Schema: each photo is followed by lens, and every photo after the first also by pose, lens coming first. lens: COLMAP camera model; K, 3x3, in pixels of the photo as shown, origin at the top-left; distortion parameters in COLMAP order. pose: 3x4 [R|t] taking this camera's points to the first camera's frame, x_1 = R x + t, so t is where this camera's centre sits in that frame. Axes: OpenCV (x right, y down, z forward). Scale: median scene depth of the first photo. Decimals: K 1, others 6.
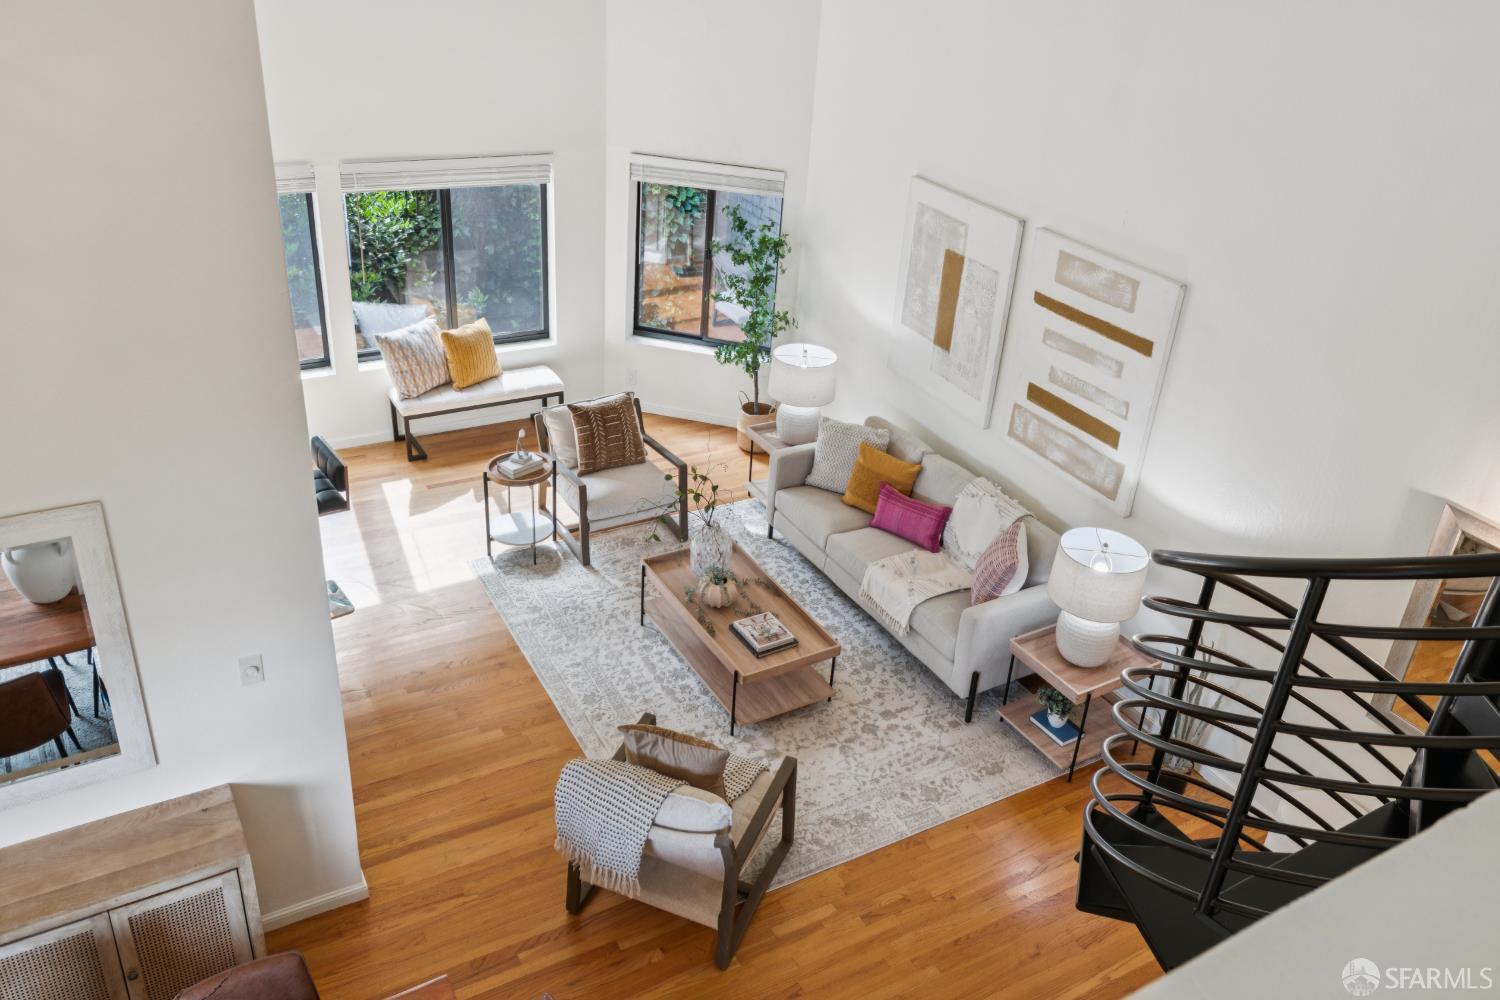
lens RADIAL K [[1168.3, 0, 759.9], [0, 1168.3, 465.4], [0, 0, 1]] dist [0.016130, -0.007573]
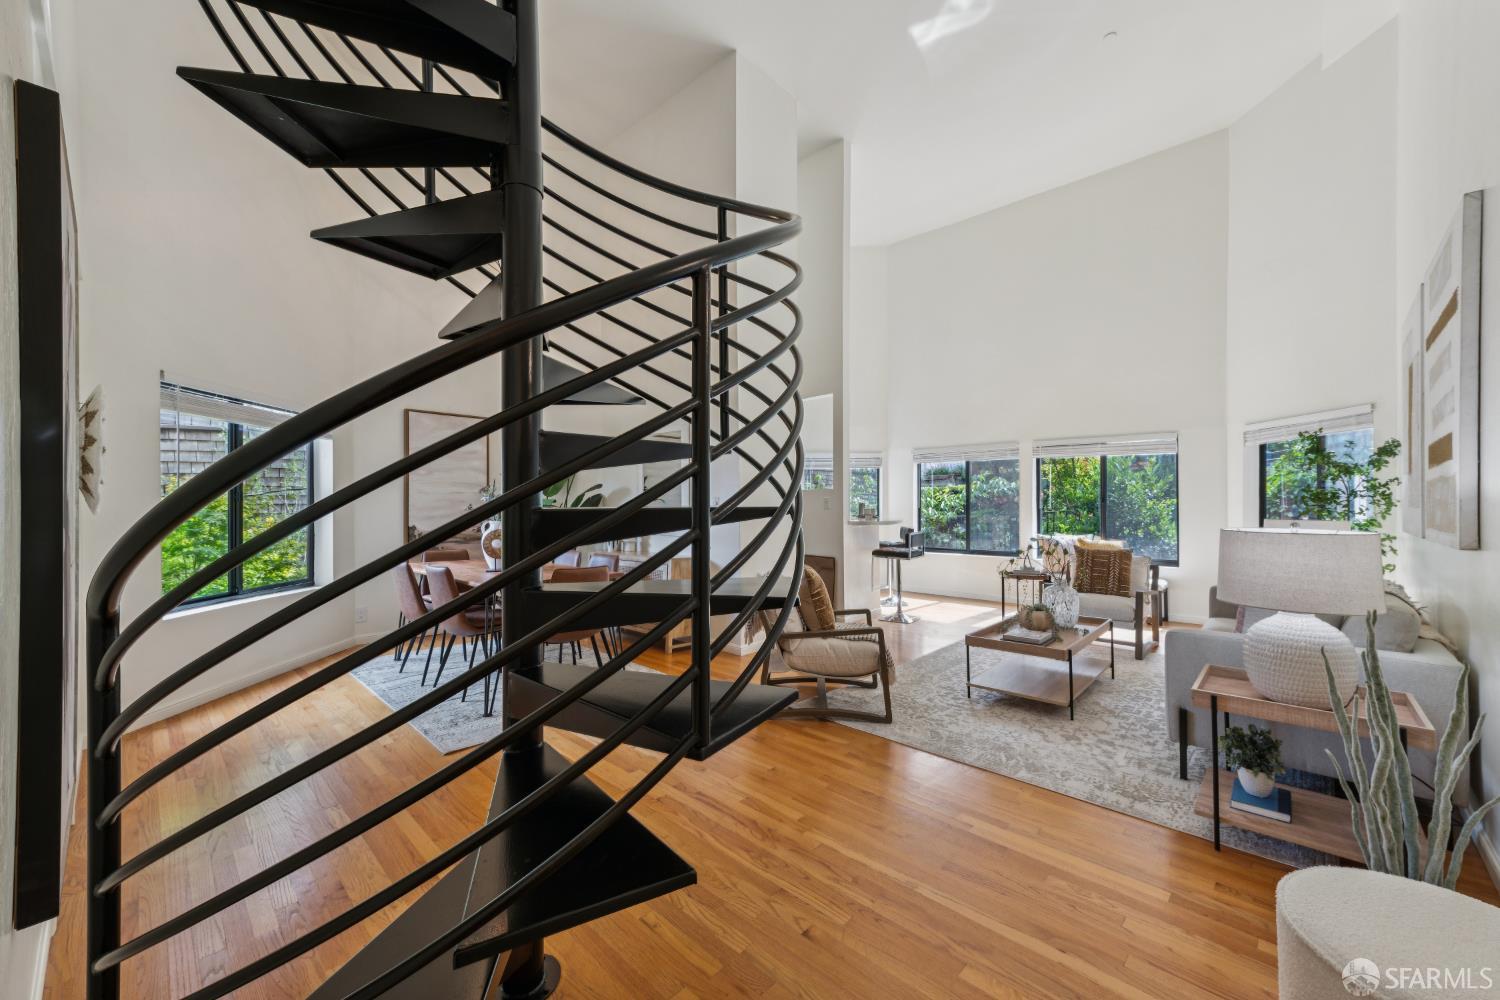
lens RADIAL K [[595.4, 0, 752.5], [0, 595.4, 503.5], [0, 0, 1]] dist [0.008608, 0.000452]
pose [[0.280059, -0.069757, -0.957445, 0.484334], [-0.422343, 0.886696, -0.188141, 0.234586], [0.862087, 0.457061, 0.218866, 0.495629]]
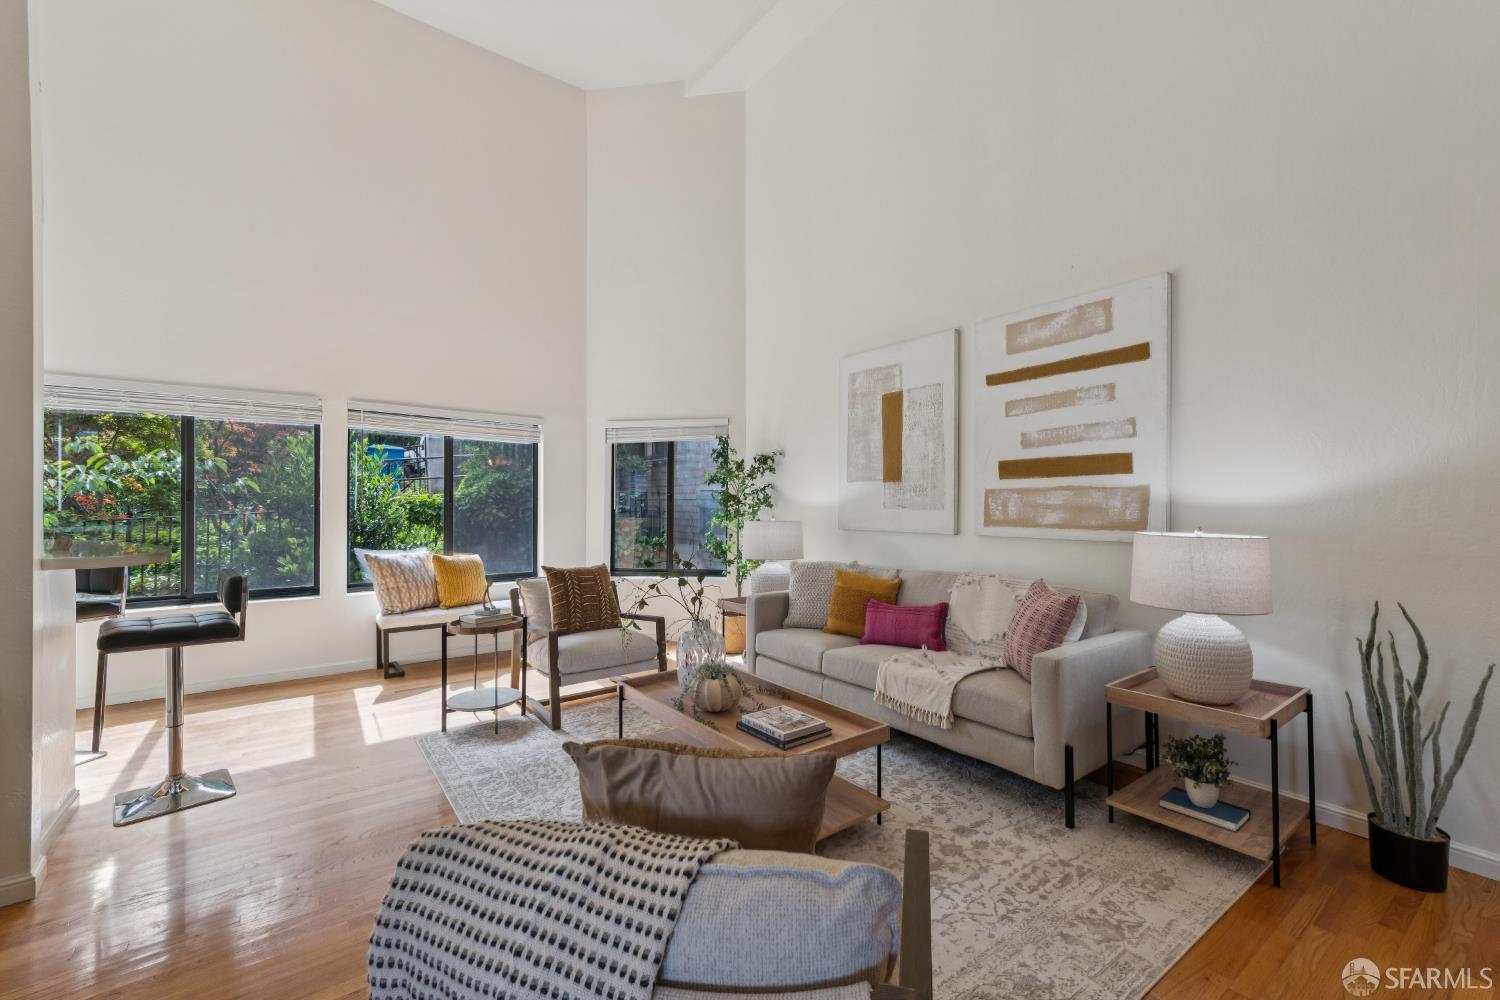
lens RADIAL K [[632.0, 0, 749.4], [0, 632.0, 503.8], [0, 0, 1]] dist [0.018357, -0.000280]
pose [[0.991006, -0.063091, 0.118010, -0.052426], [0.109818, 0.887363, -0.447802, 0.179012], [-0.076466, 0.456734, 0.886311, 0.518048]]
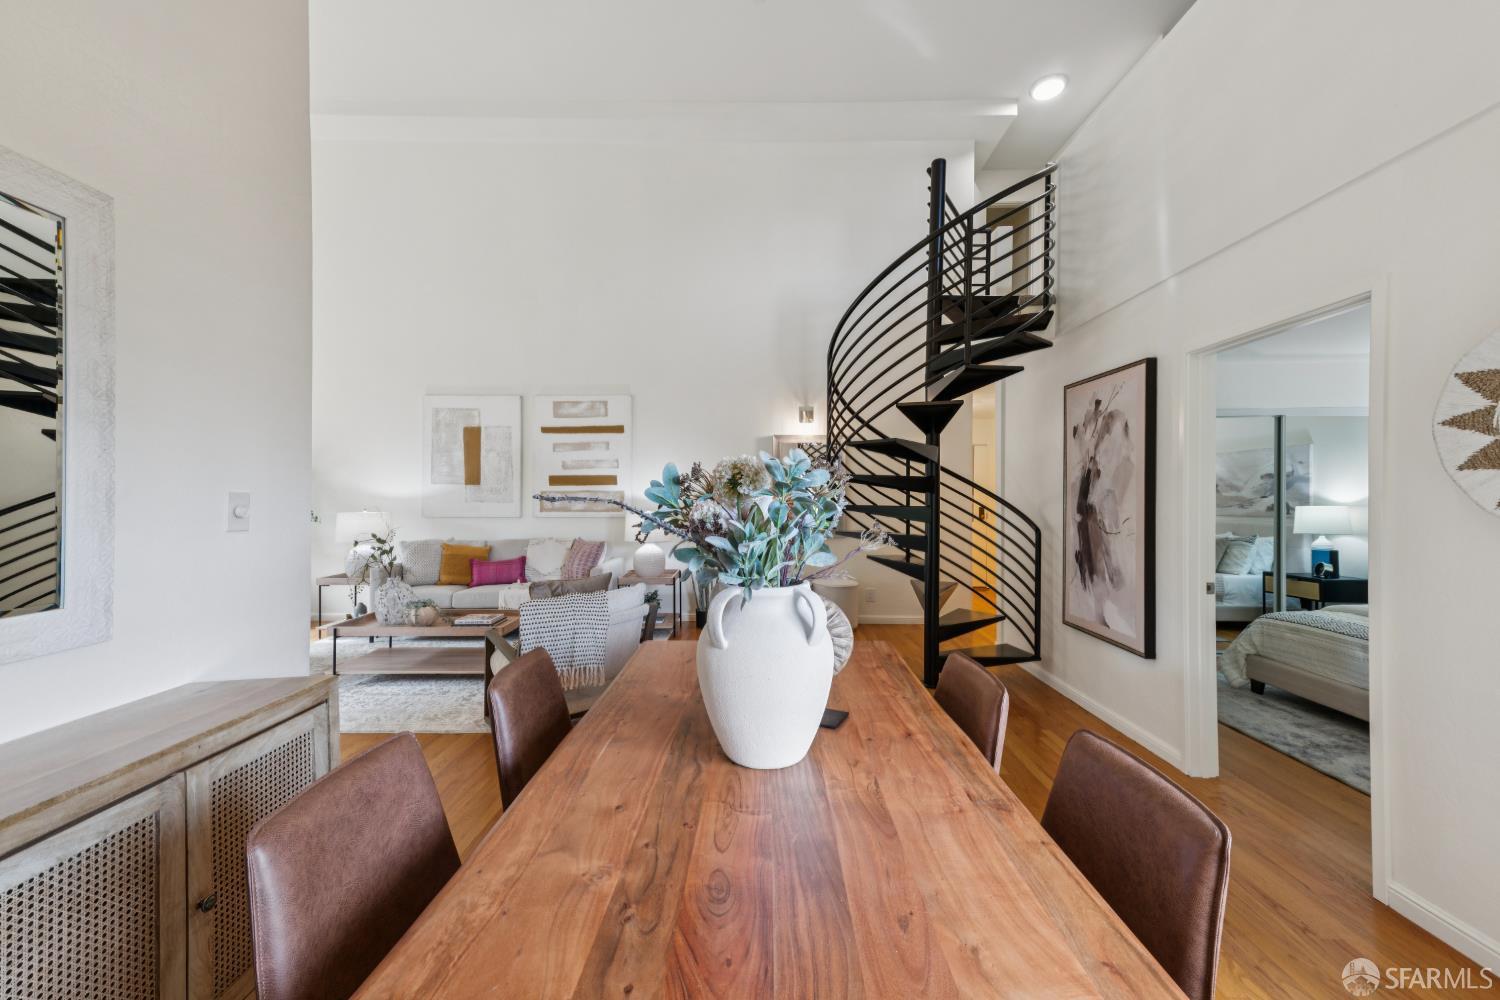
lens RADIAL K [[580.6, 0, 753.7], [0, 580.6, 493.6], [0, 0, 1]] dist [0.024741, -0.000400]
pose [[0.508302, -0.062434, 0.858913, -0.381972], [0.422081, 0.887423, -0.185280, 0.250376], [-0.750651, 0.456709, 0.477431, 0.315669]]
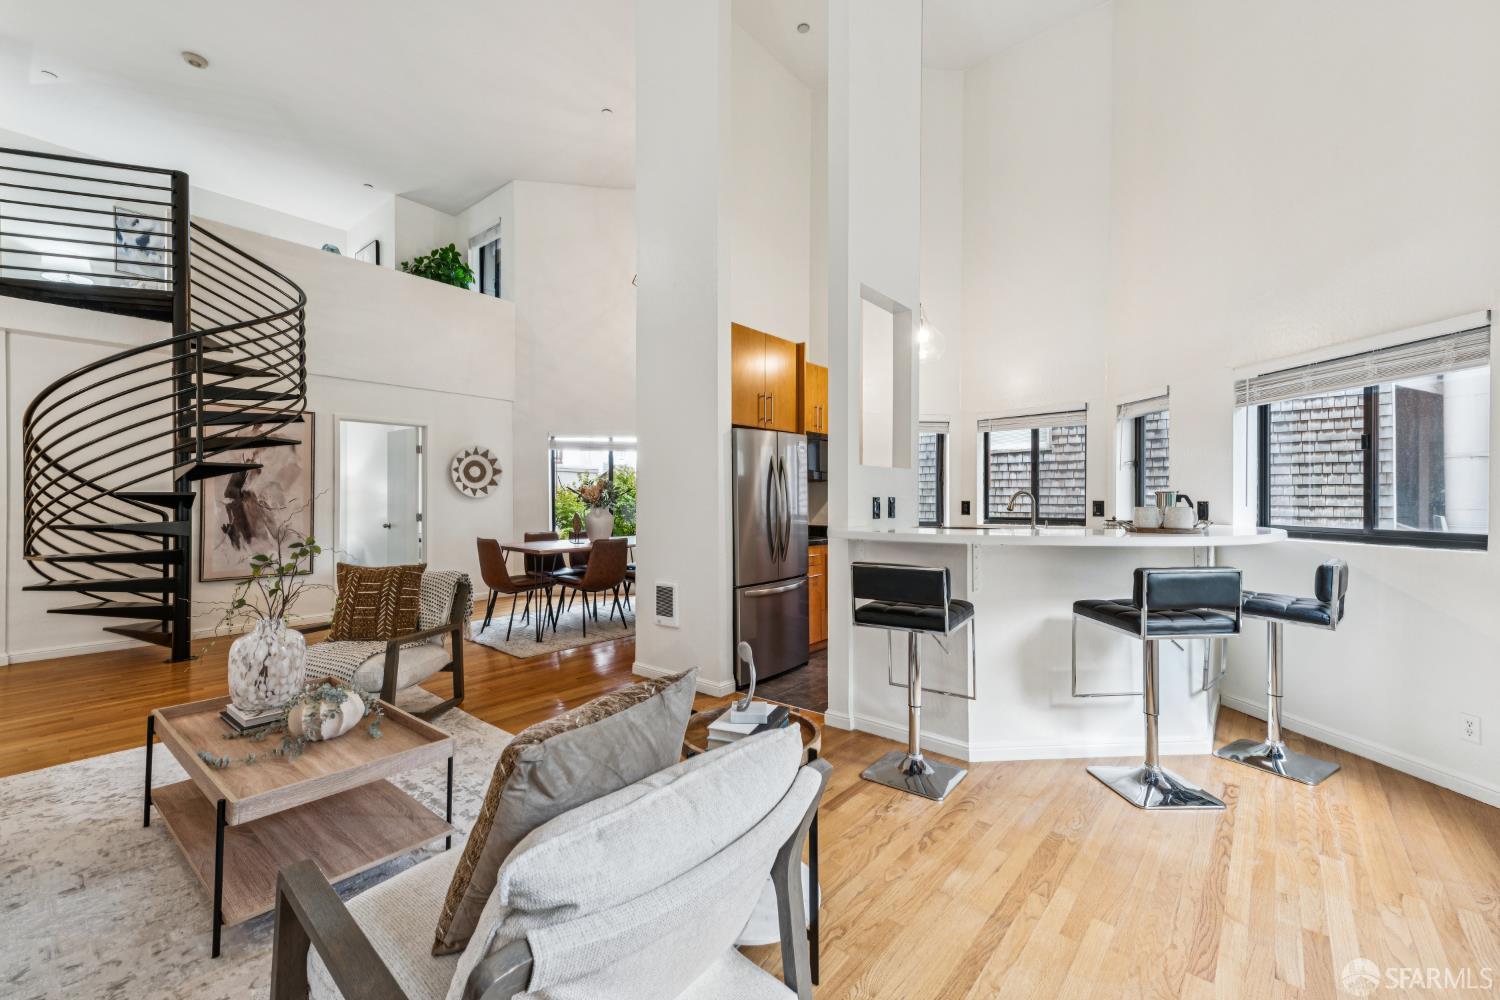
lens RADIAL K [[595.4, 0, 758.5], [0, 595.4, 497.9], [0, 0, 1]] dist [0.008608, 0.000452]
pose [[-0.927570, -0.068213, -0.367371, -0.120288], [-0.225001, 0.886920, 0.403421, -0.174369], [0.298310, 0.456860, -0.838028, 1.212189]]
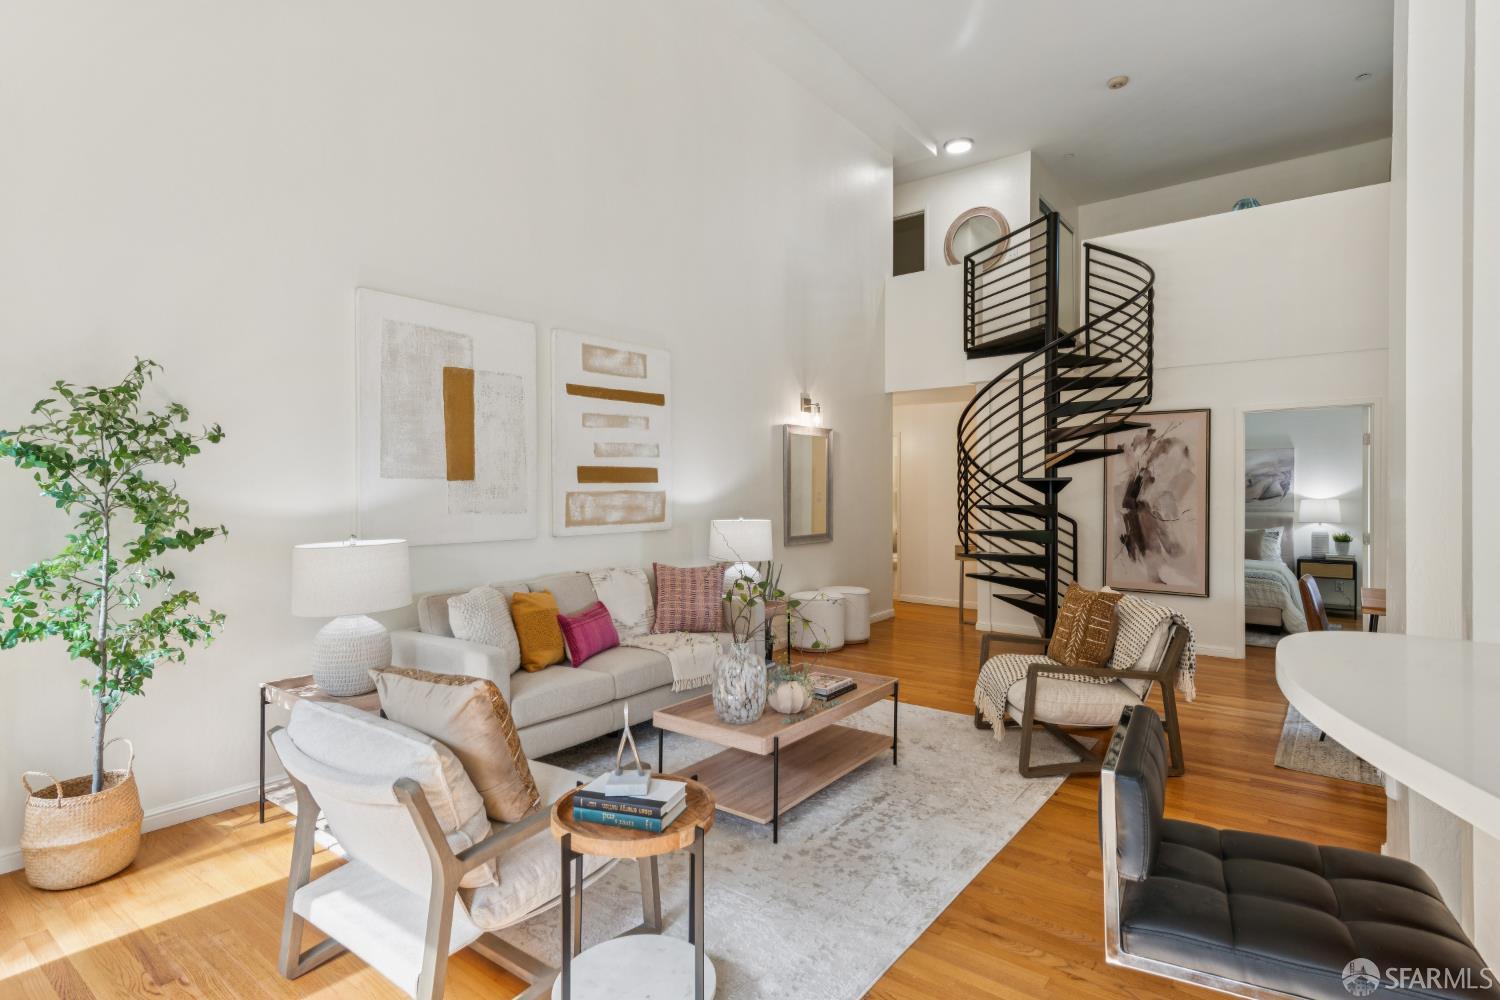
lens RADIAL K [[752.2, 0, 743.2], [0, 752.2, 490.3], [0, 0, 1]] dist [0.006407, -0.001546]
pose [[-0.383024, -0.068741, 0.921177, -0.469865], [0.400122, 0.886474, 0.232521, -0.148039], [-0.832583, 0.457644, -0.312037, 1.056461]]
